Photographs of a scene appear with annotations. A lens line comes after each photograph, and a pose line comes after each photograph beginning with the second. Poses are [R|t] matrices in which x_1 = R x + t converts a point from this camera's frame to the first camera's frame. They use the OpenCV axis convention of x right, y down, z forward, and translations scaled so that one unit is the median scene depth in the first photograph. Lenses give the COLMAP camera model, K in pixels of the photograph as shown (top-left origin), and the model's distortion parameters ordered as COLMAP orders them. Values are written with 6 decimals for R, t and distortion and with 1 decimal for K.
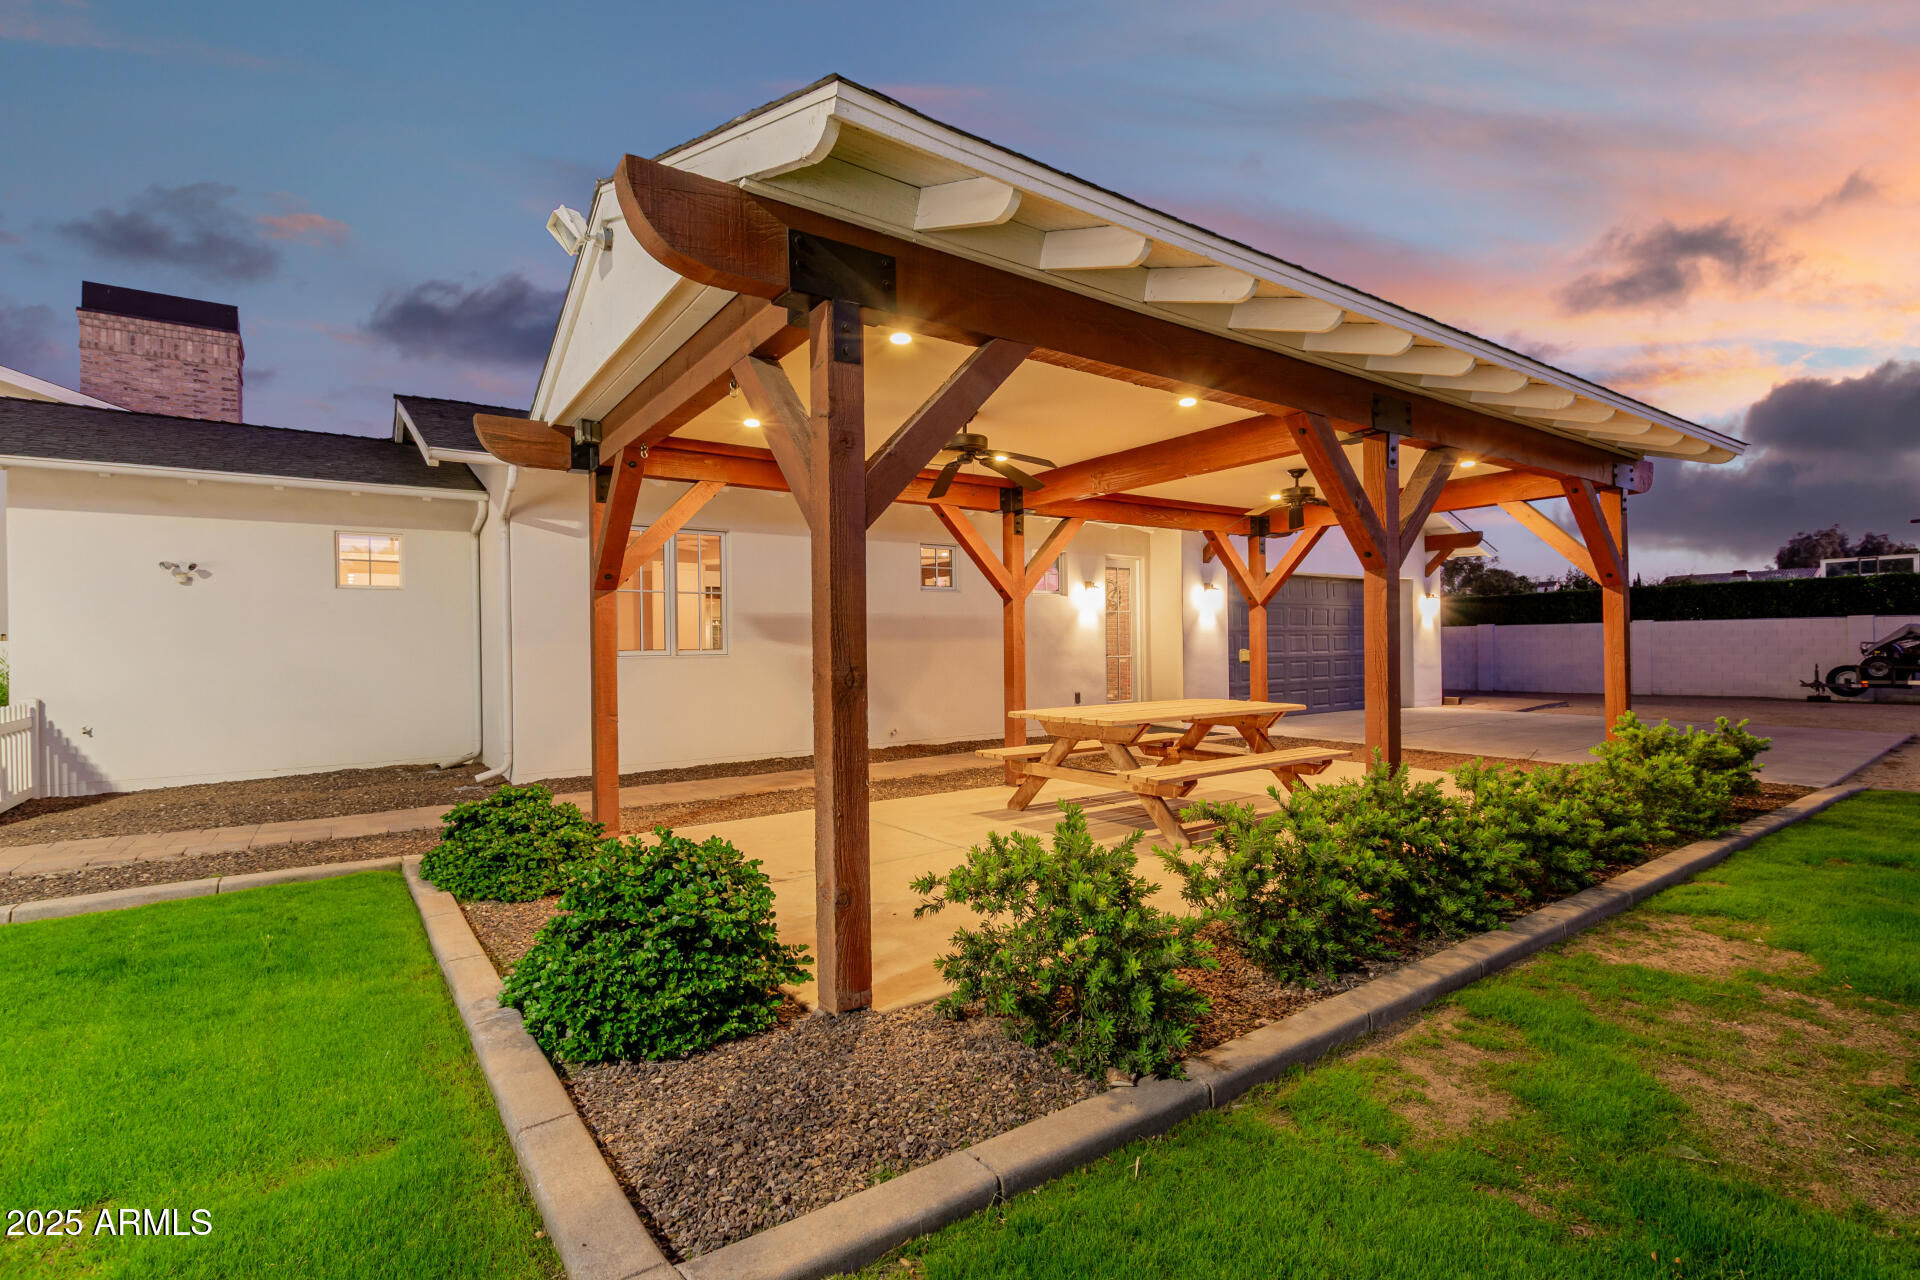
lens RADIAL K [[878.8, 0, 963.5], [0, 878.8, 633.2], [0, 0, 1]] dist [0.003410, -0.001591]
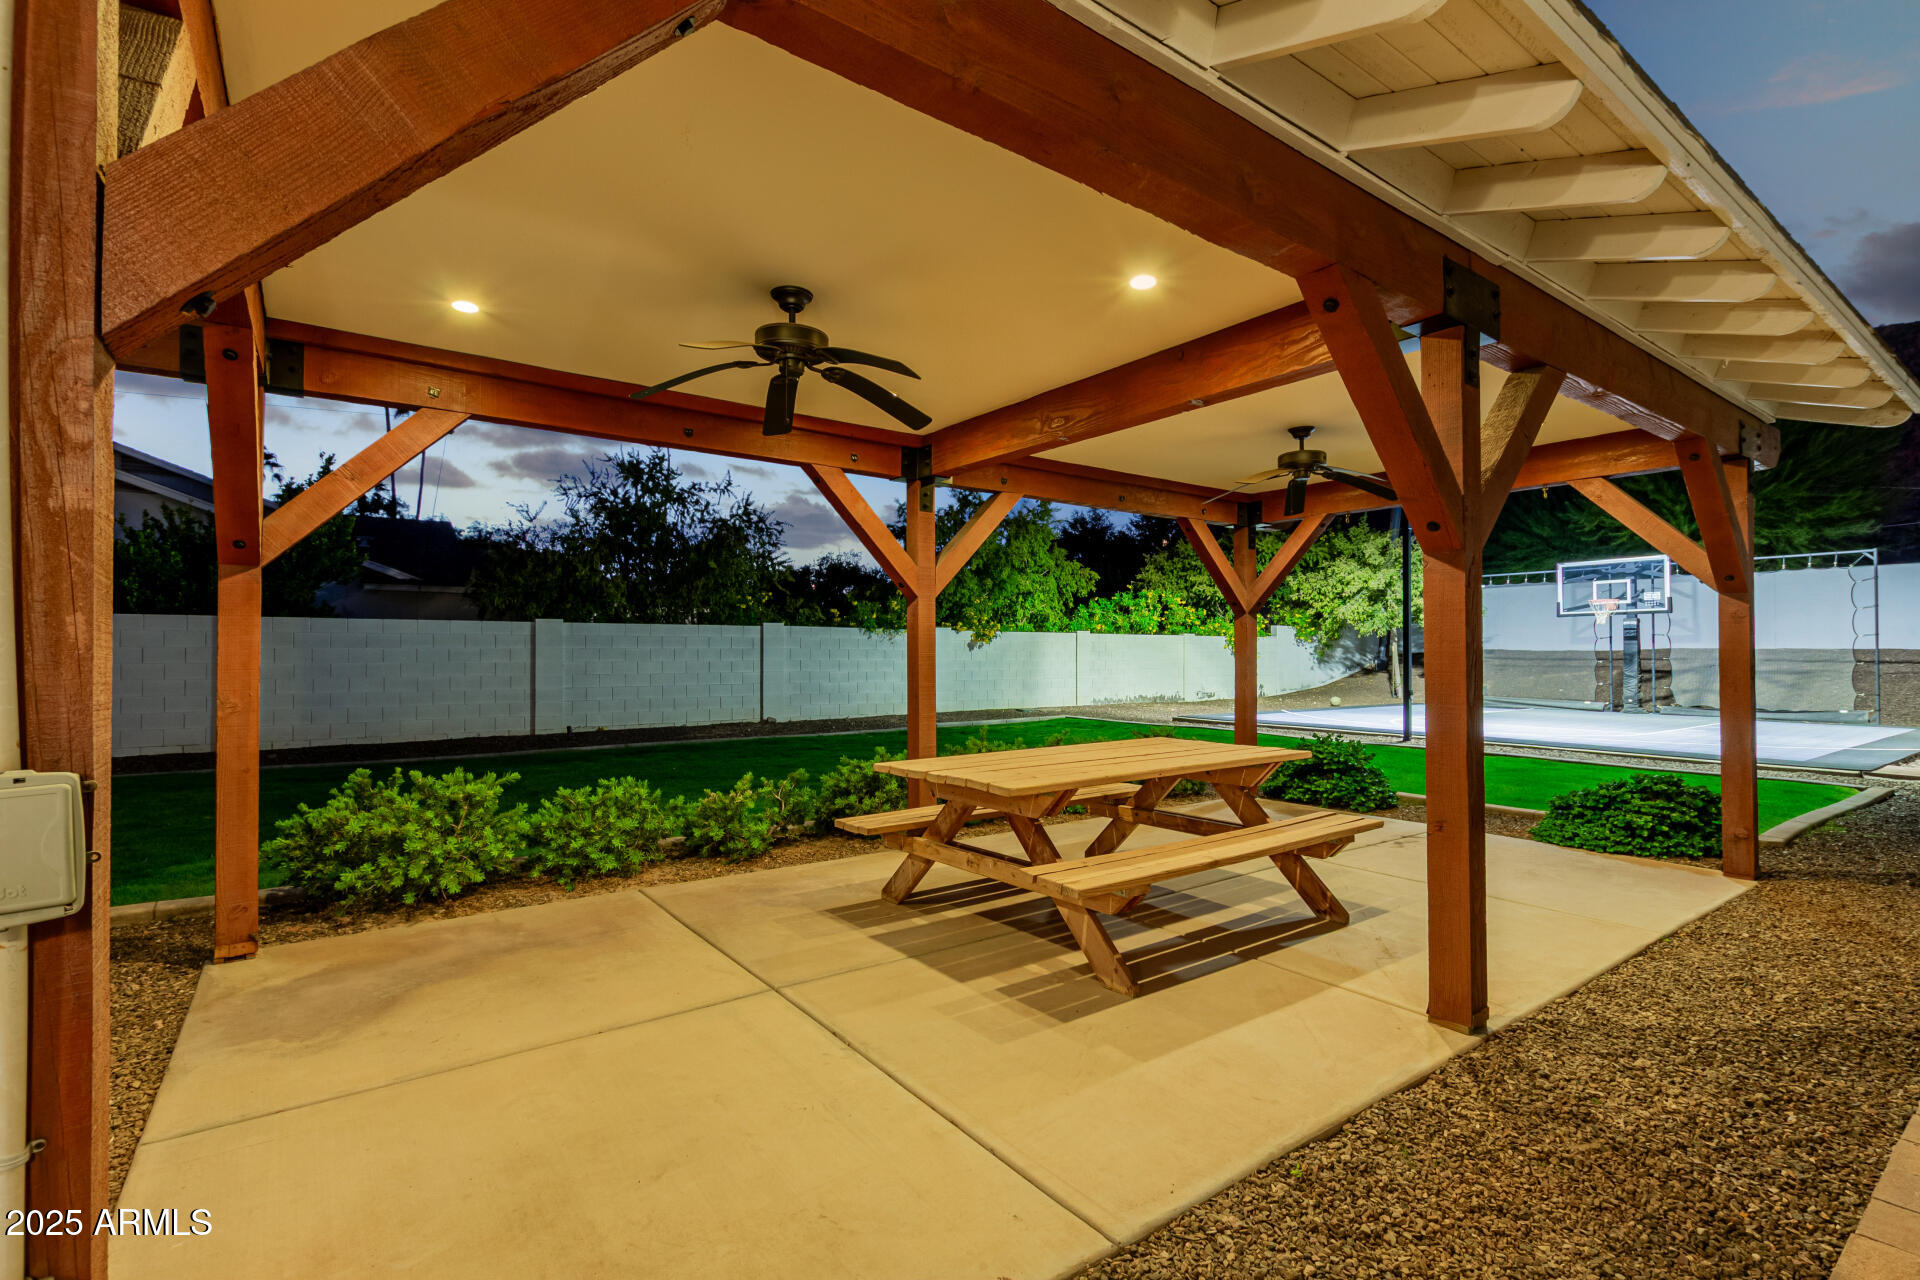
lens RADIAL K [[878.8, 0, 956.1], [0, 878.8, 643.5], [0, 0, 1]] dist [0.003410, -0.001591]
pose [[0.999853, 0.012091, 0.012141, 0.108913], [-0.012122, 0.999923, 0.002472, -0.002783], [-0.012110, -0.002618, 0.999923, 0.347892]]
